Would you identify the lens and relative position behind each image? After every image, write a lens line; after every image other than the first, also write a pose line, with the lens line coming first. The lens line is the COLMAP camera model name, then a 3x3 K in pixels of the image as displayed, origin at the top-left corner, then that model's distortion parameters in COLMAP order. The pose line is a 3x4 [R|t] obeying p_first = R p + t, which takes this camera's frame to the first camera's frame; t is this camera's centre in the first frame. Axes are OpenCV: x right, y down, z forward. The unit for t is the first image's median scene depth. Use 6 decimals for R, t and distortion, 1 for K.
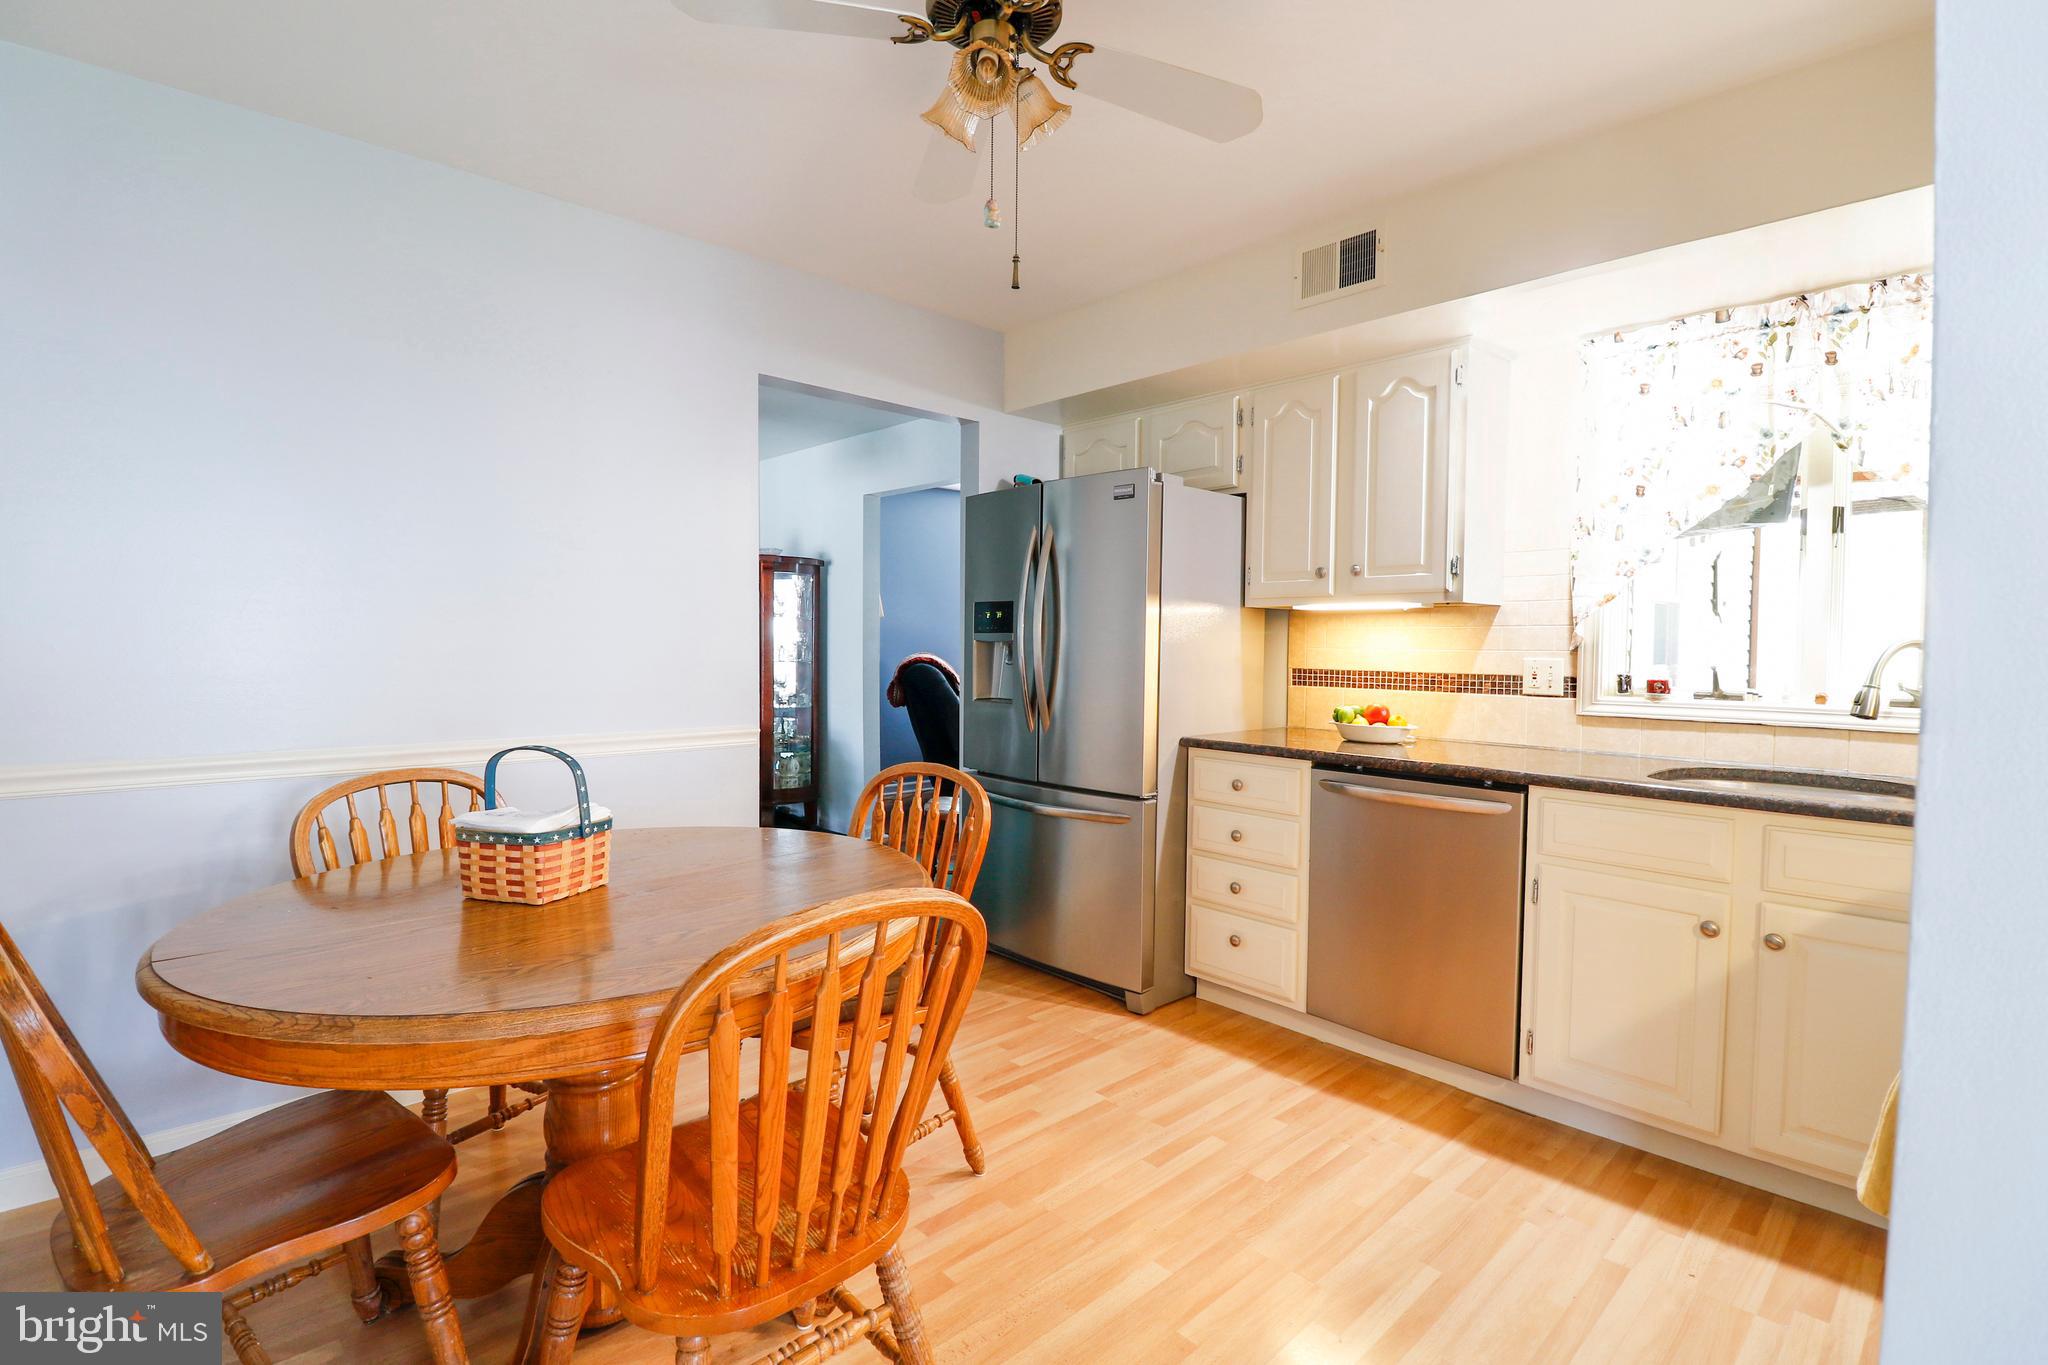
lens RADIAL K [[951.6, 0, 1027.5], [0, 951.6, 680.6], [0, 0, 1]] dist [-0.015452, -0.002312]
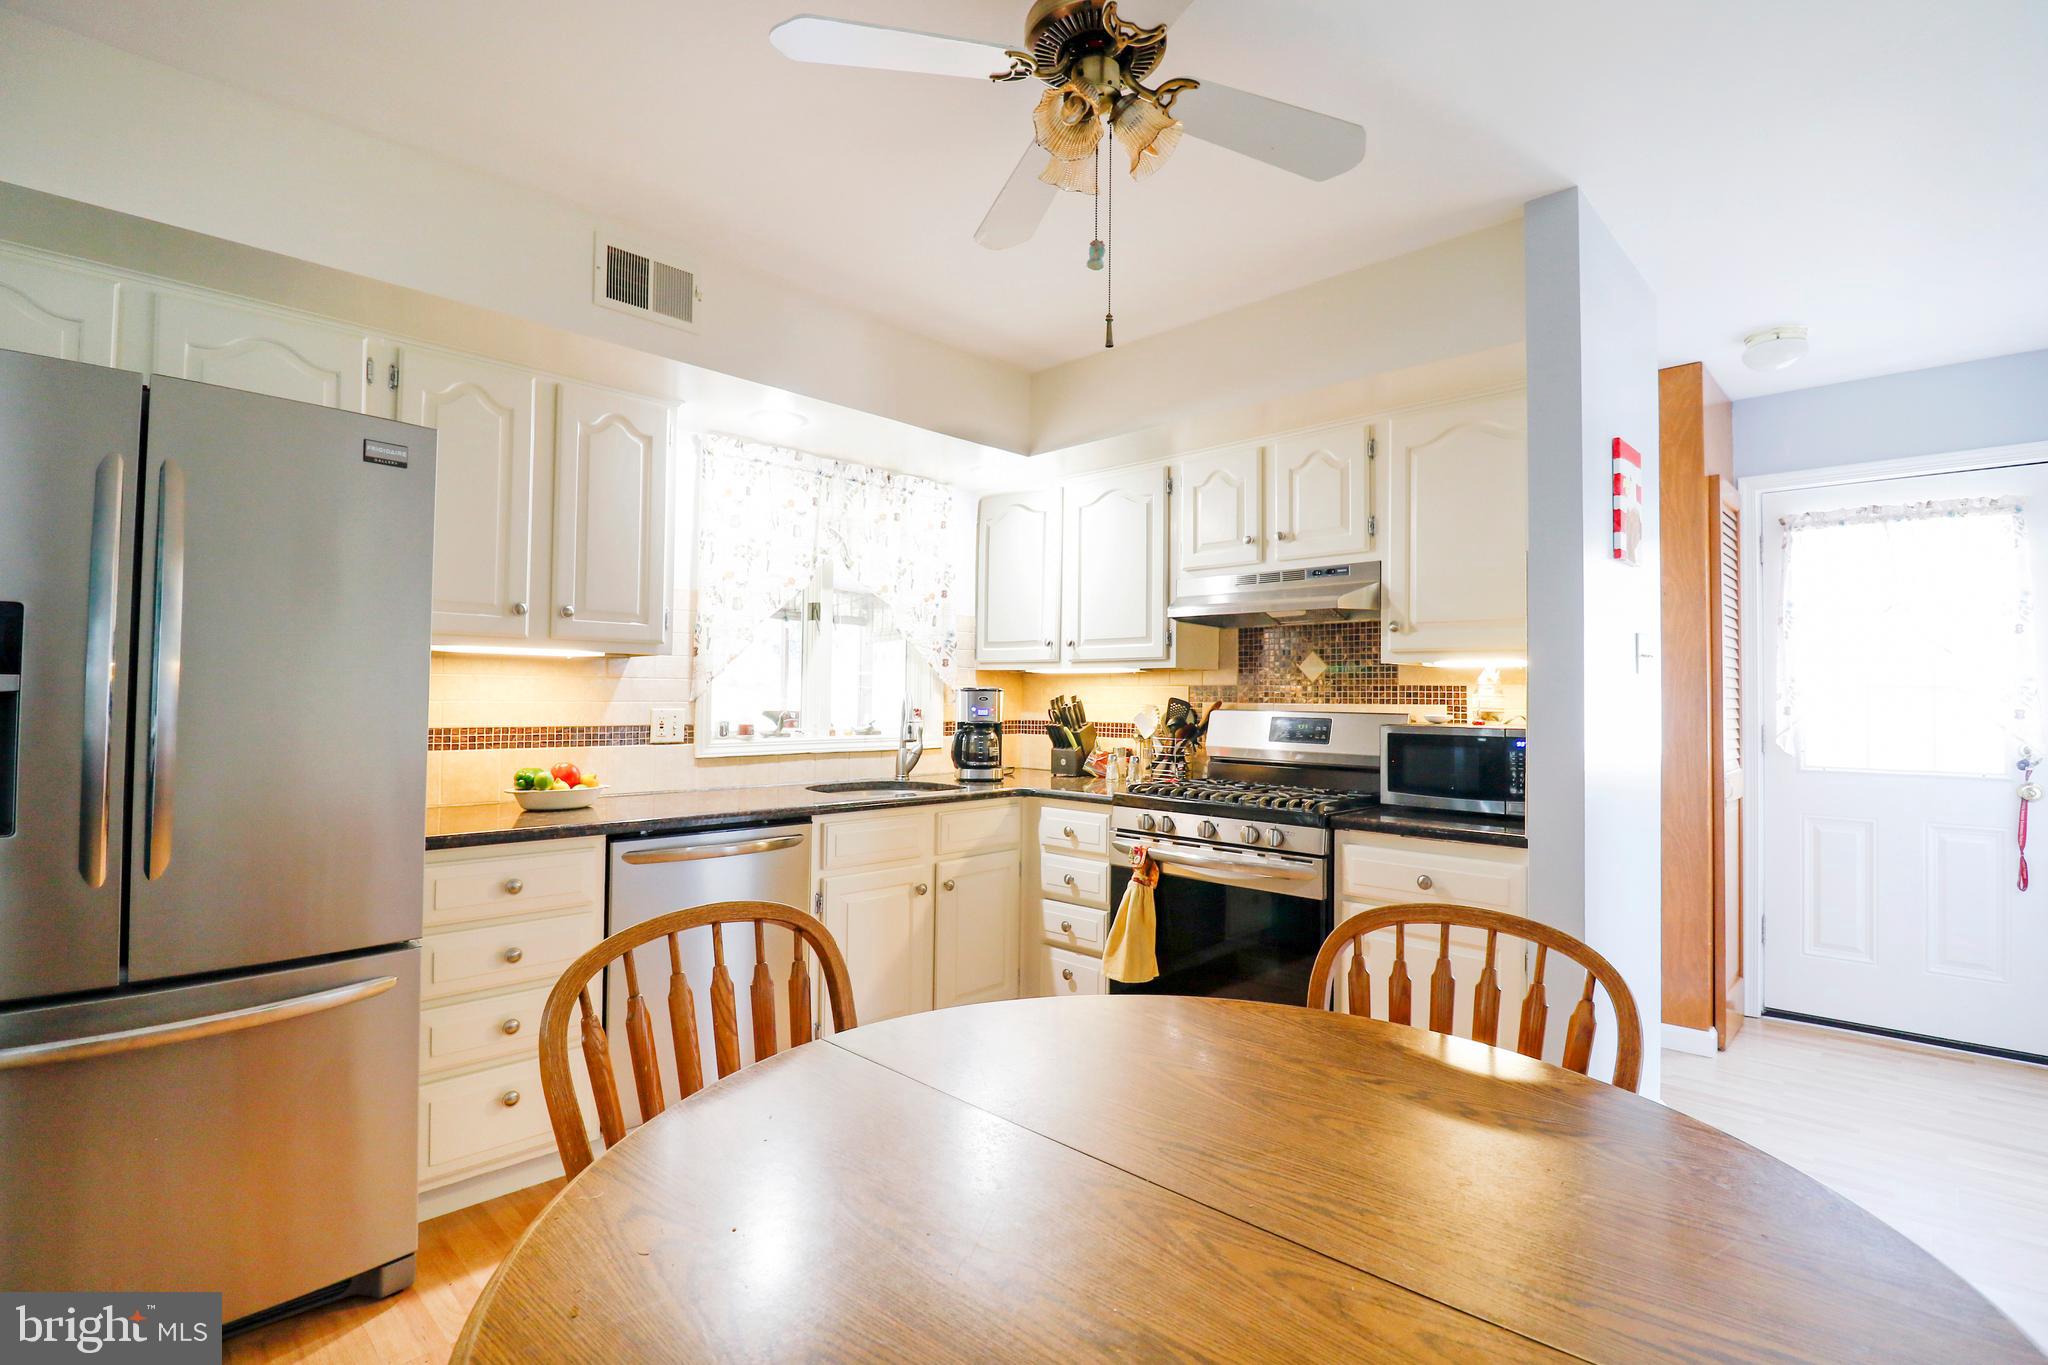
lens RADIAL K [[951.6, 0, 1022.5], [0, 951.6, 674.7], [0, 0, 1]] dist [-0.015452, -0.002312]
pose [[-0.056647, 0.016497, 0.998258, -0.597448], [0.030875, 0.999414, -0.014764, -0.035939], [-0.997917, 0.029985, -0.057123, 0.696918]]
